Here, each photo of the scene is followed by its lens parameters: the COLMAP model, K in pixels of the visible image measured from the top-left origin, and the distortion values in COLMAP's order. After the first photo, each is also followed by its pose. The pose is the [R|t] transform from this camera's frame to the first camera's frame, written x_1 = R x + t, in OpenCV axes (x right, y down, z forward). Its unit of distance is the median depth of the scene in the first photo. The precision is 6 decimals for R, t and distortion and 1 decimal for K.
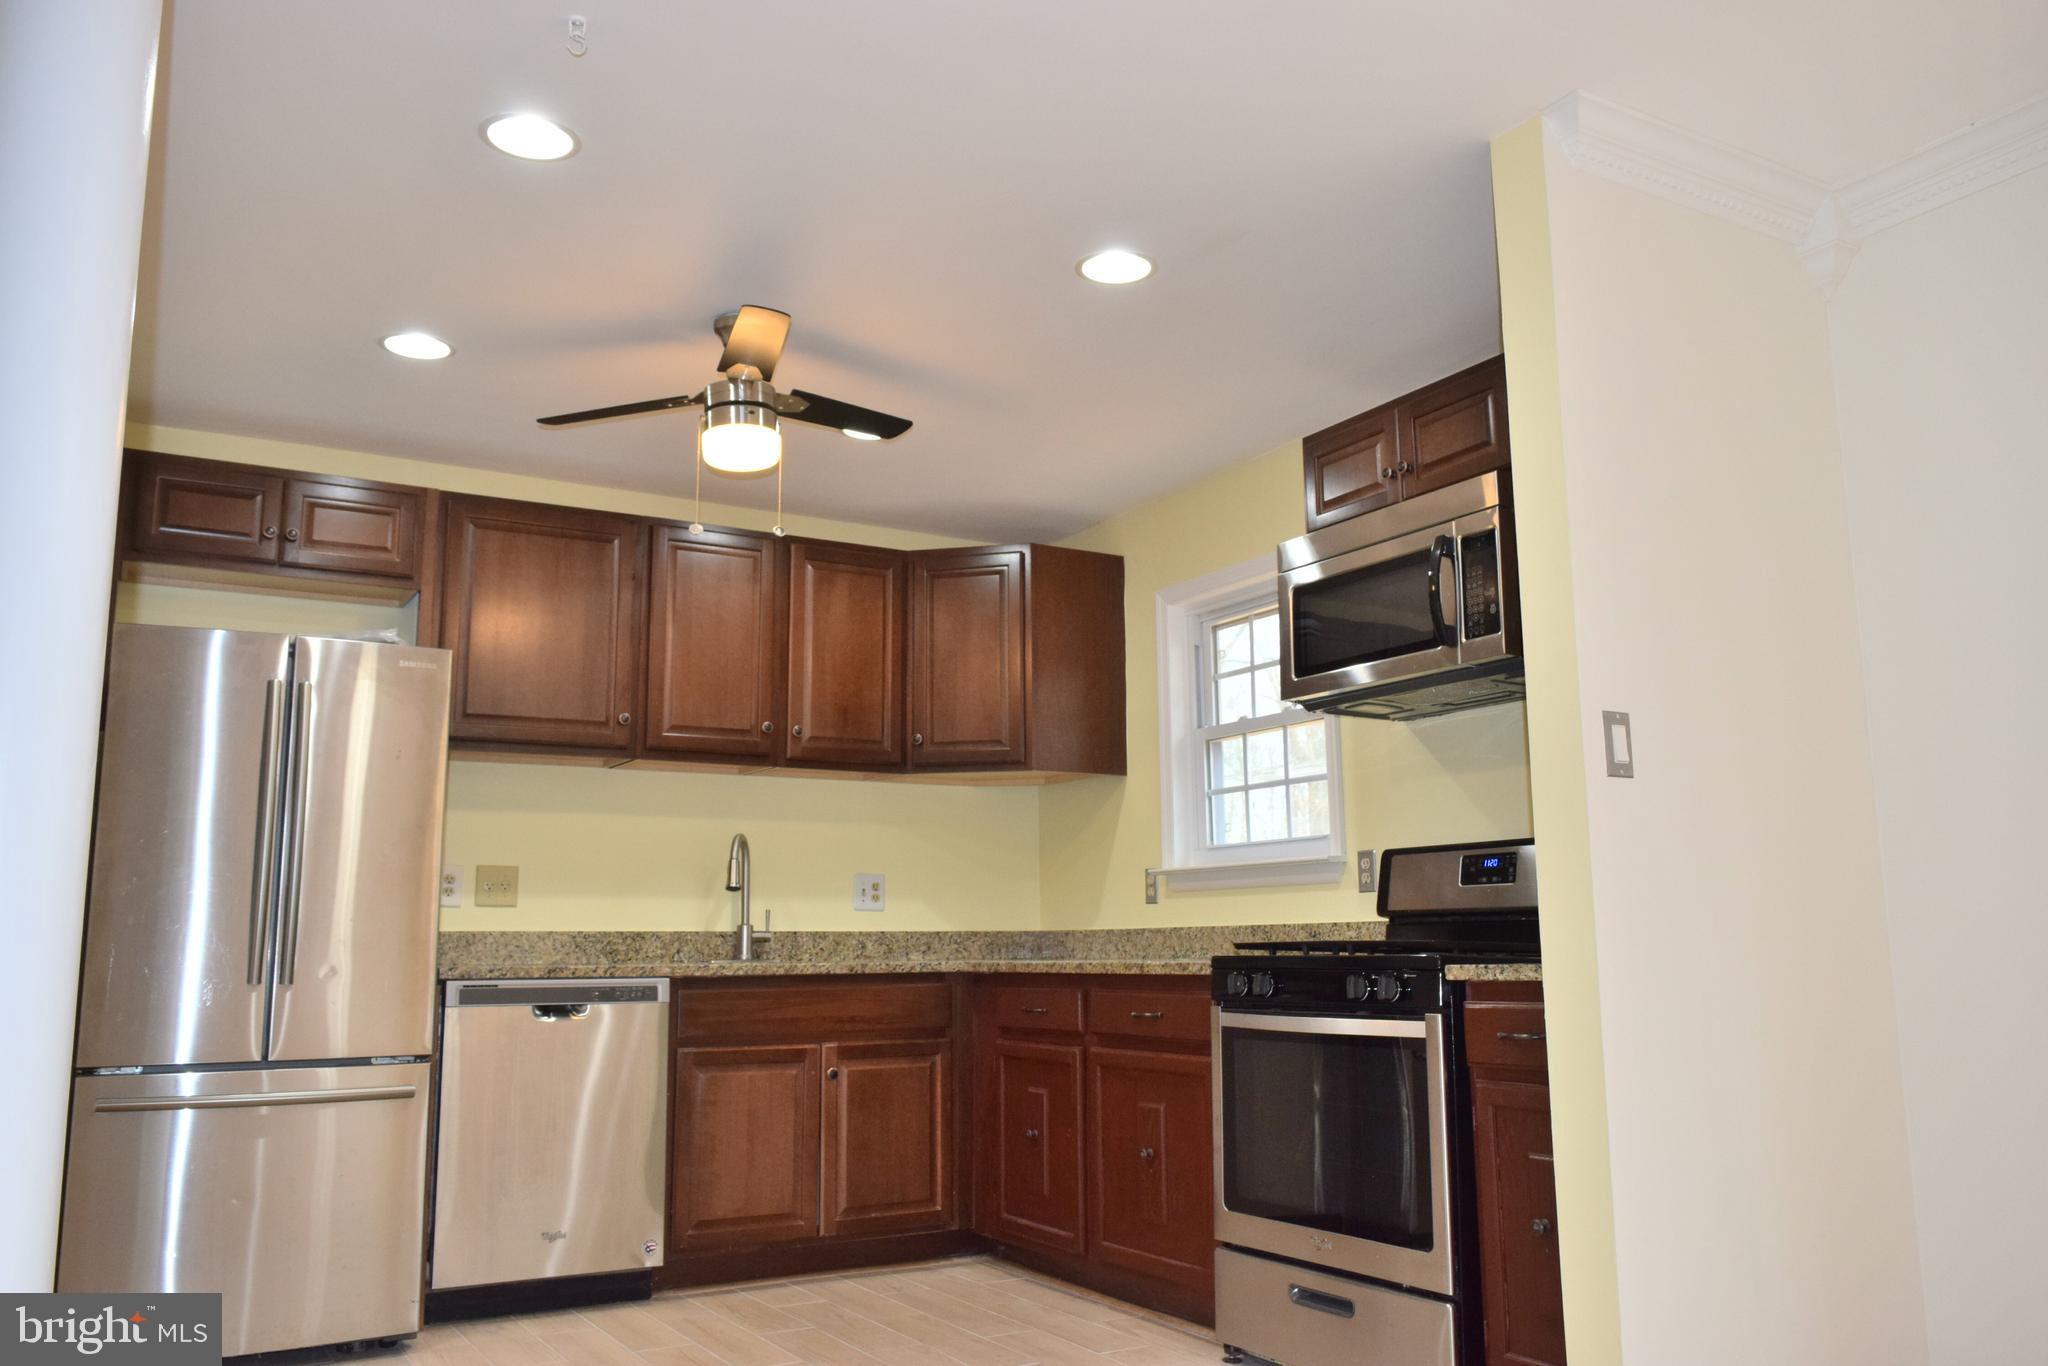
lens RADIAL K [[1607.6, 0, 1024.0], [0, 1607.6, 683.0], [0, 0, 1]] dist [-0.005170, 0.005777]
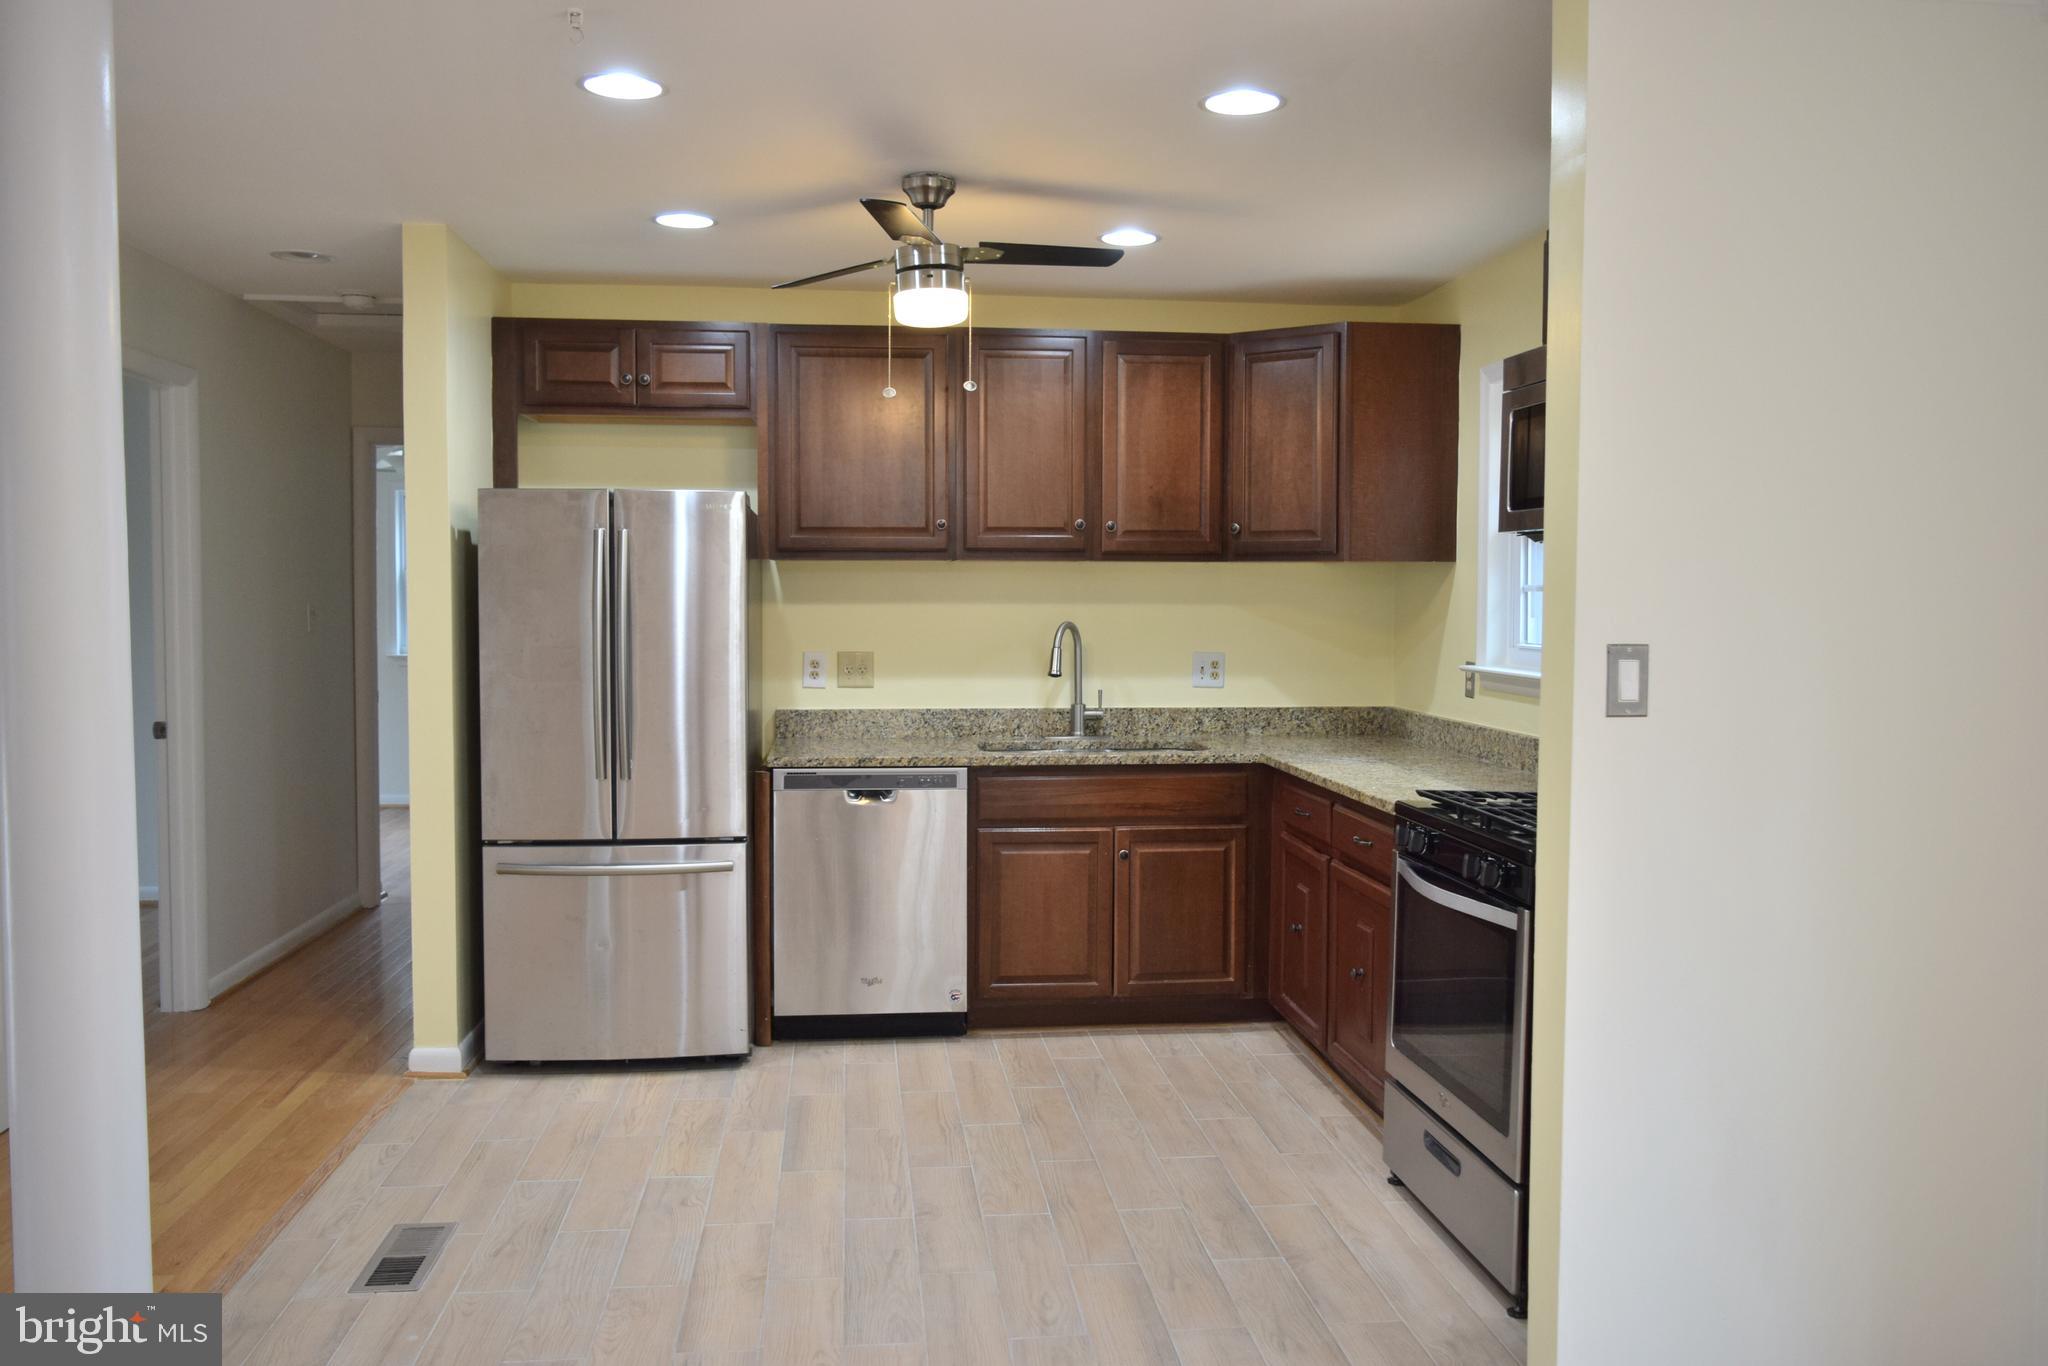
lens RADIAL K [[1607.6, 0, 1024.0], [0, 1607.6, 683.0], [0, 0, 1]] dist [-0.005170, 0.005777]
pose [[0.914550, 0.034057, -0.403036, 0.240535], [0.055912, 0.976238, 0.209365, -0.096105], [0.400589, -0.214010, 0.890914, 0.031110]]
